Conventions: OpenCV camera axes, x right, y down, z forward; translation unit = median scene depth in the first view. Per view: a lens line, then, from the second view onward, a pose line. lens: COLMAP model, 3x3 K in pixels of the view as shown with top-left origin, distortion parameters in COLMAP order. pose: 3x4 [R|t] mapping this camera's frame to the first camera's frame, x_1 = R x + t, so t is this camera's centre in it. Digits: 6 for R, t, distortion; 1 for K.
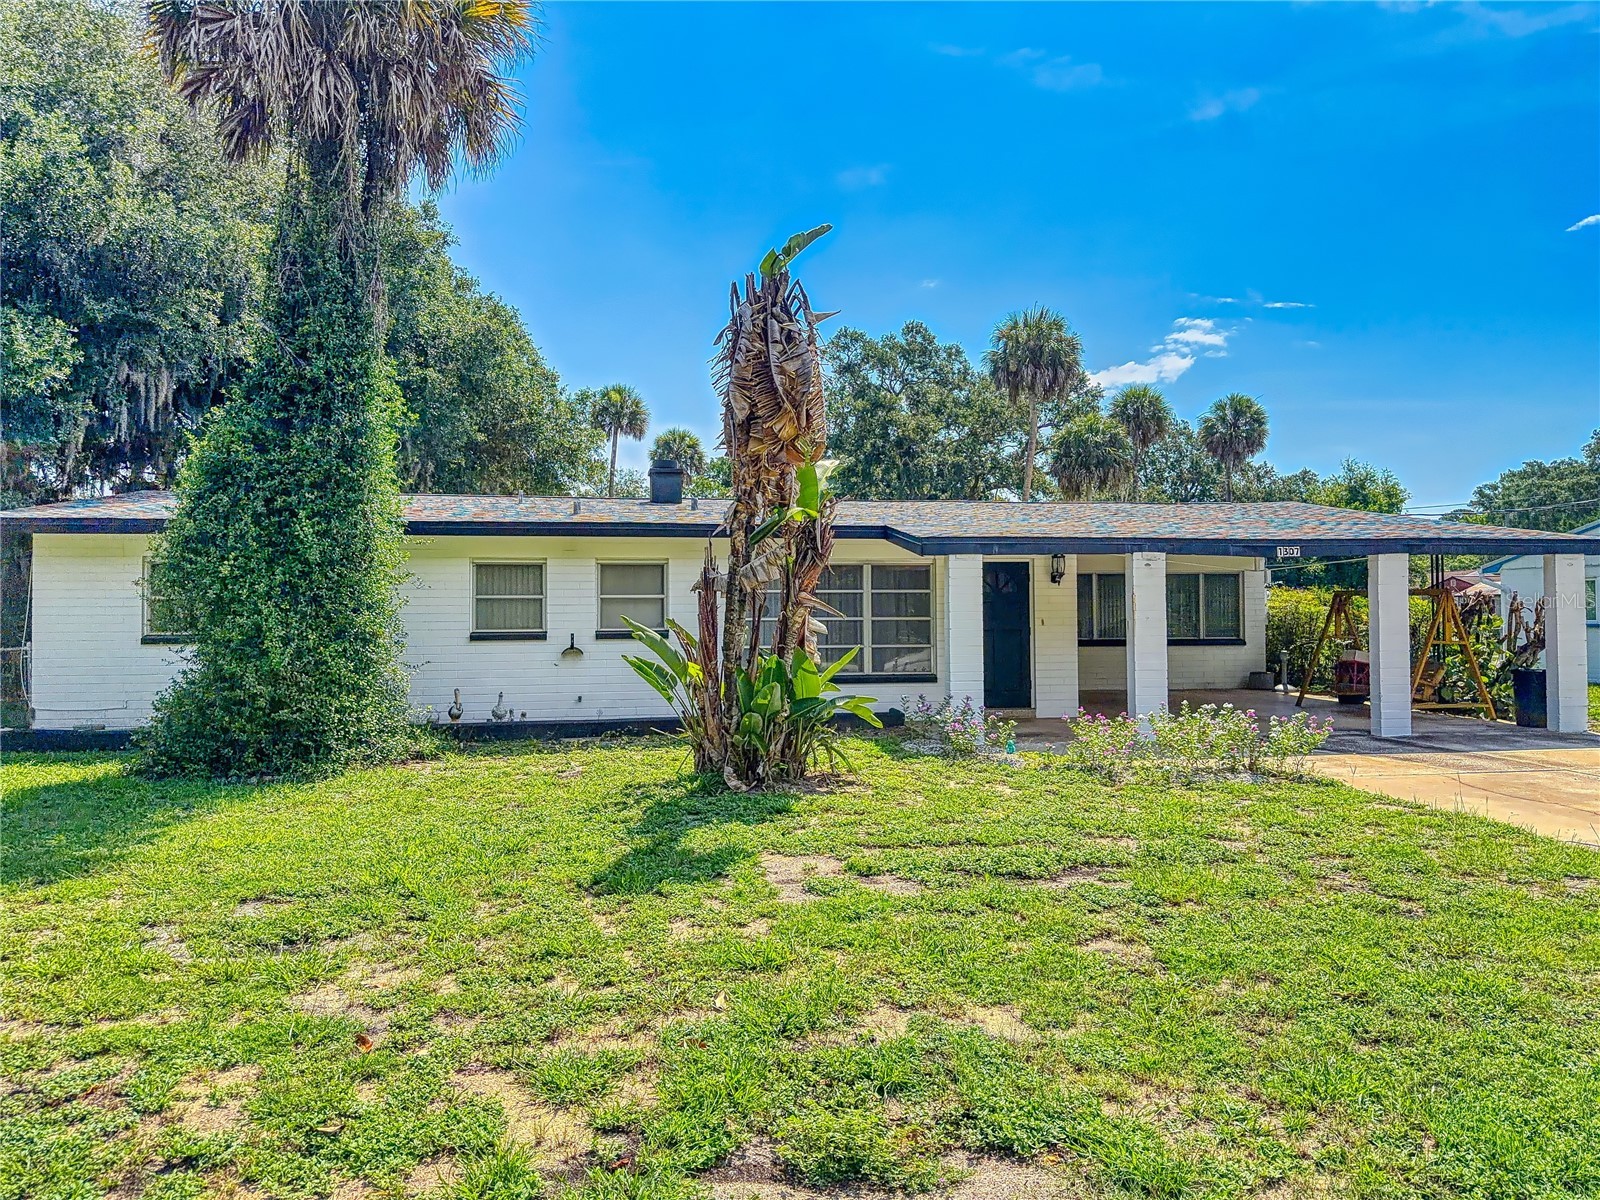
lens RADIAL K [[1053.2, 0, 791.4], [0, 1053.2, 600.0], [0, 0, 1]] dist [-0.008212, 0.004405]
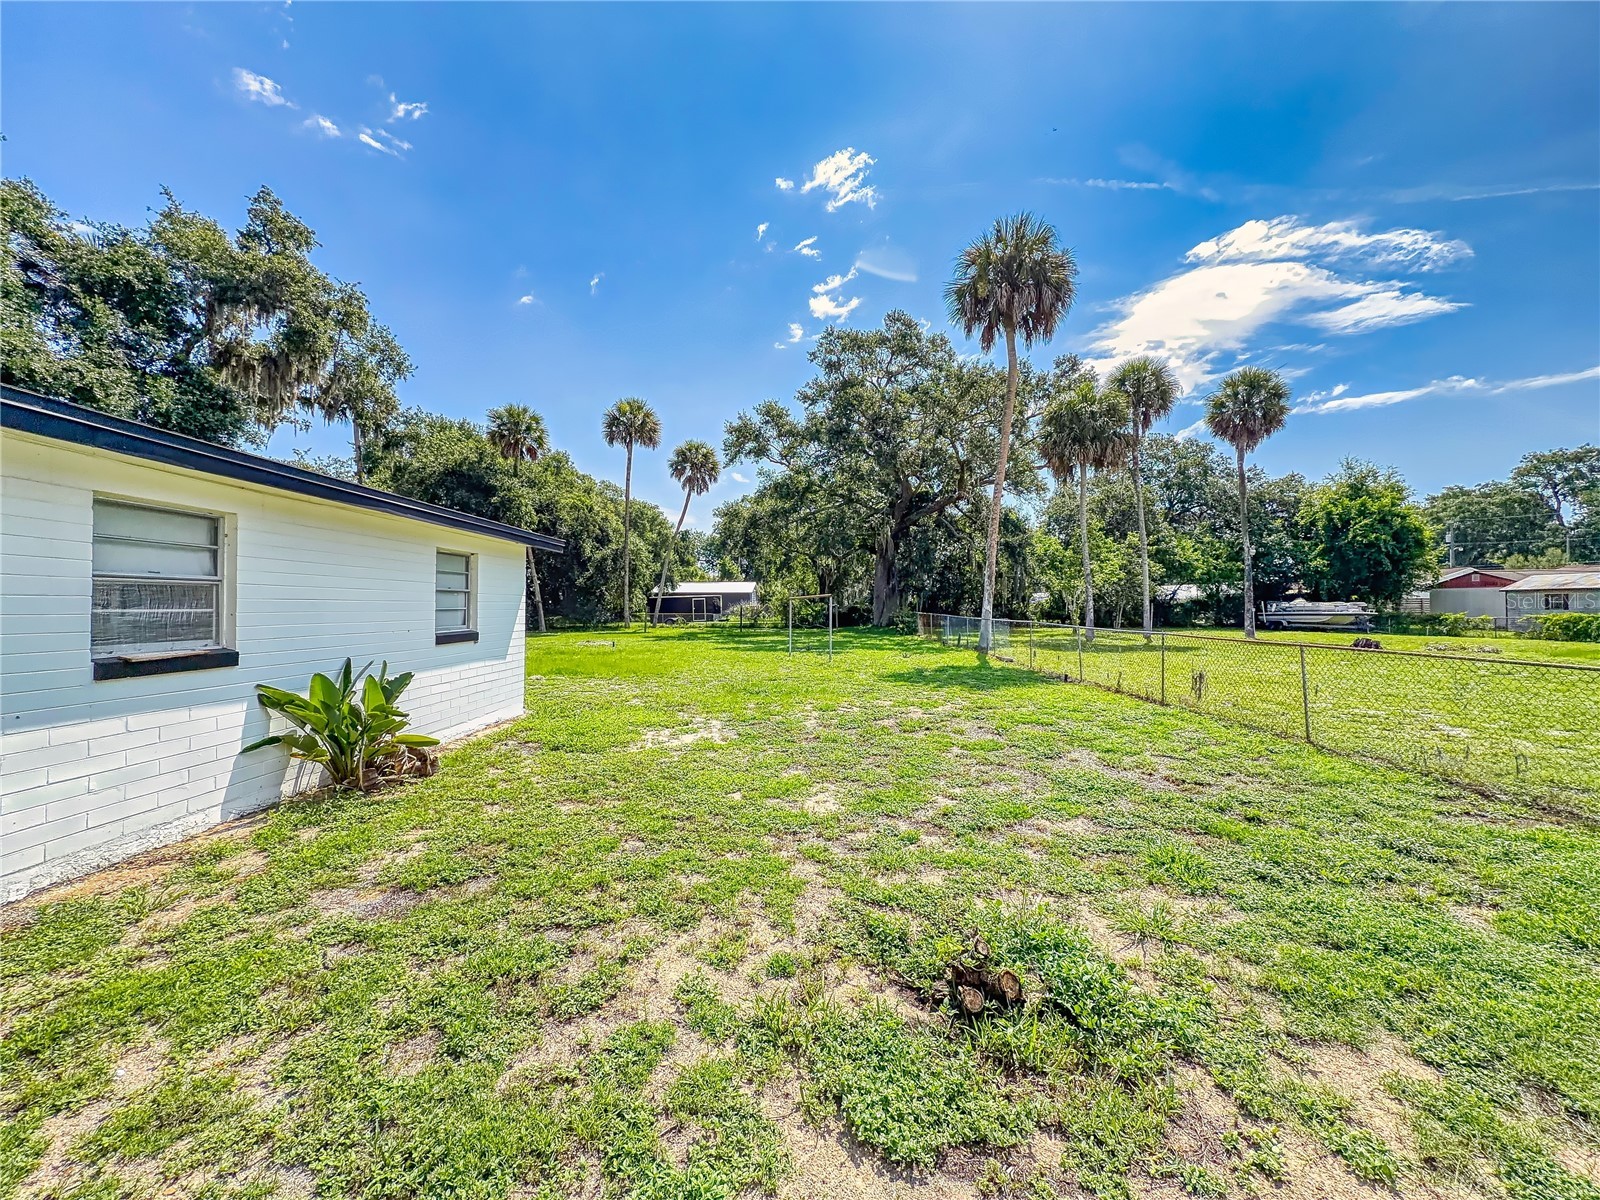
lens RADIAL K [[633.6, 0, 803.5], [0, 633.6, 587.0], [0, 0, 1]] dist [-0.008577, -0.000331]
pose [[0.991568, 0.001342, -0.129580, 0.524889], [-0.003699, 0.999832, -0.017951, 0.023479], [0.129534, 0.018279, 0.991406, 1.963462]]
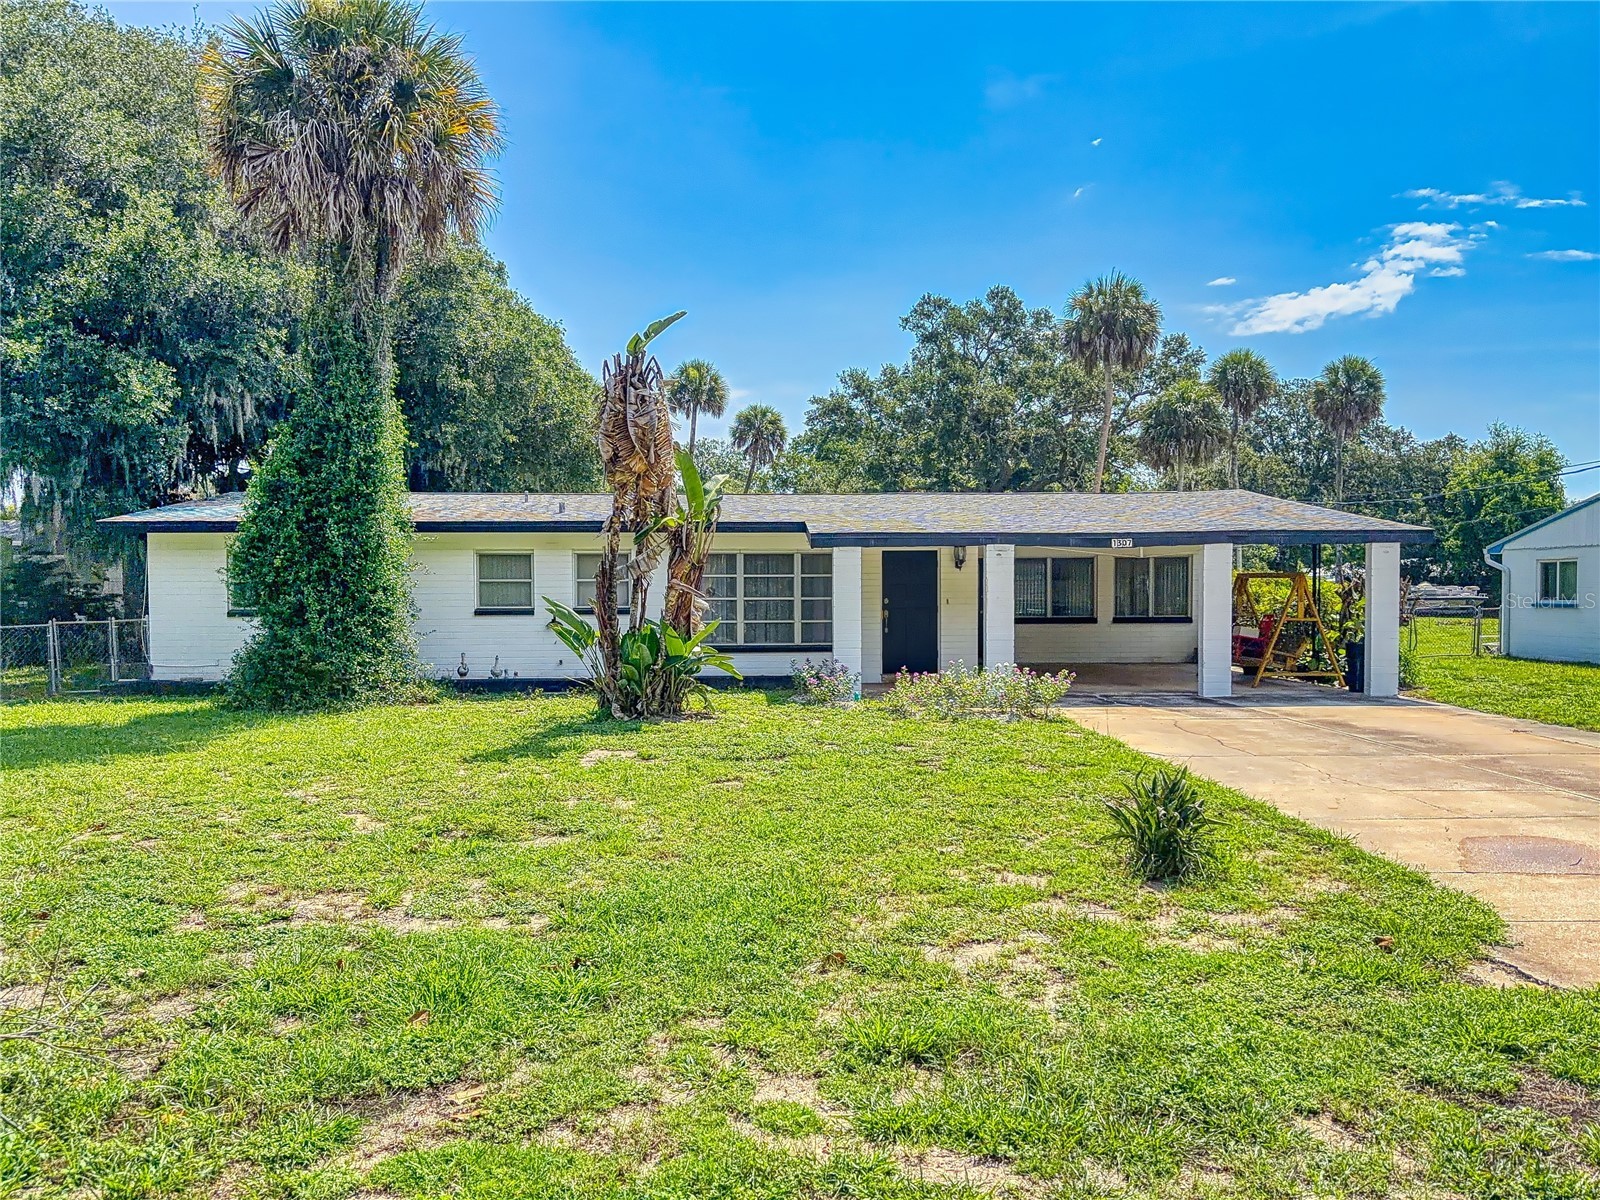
lens RADIAL K [[1132.0, 0, 775.1], [0, 1132.0, 636.8], [0, 0, 1]] dist [0.035130, -0.035271]
pose [[0.992244, 0.006524, -0.124133, 0.222657], [-0.000092, 0.998660, 0.051751, -0.005805], [0.124304, -0.051338, 0.990915, -0.306828]]
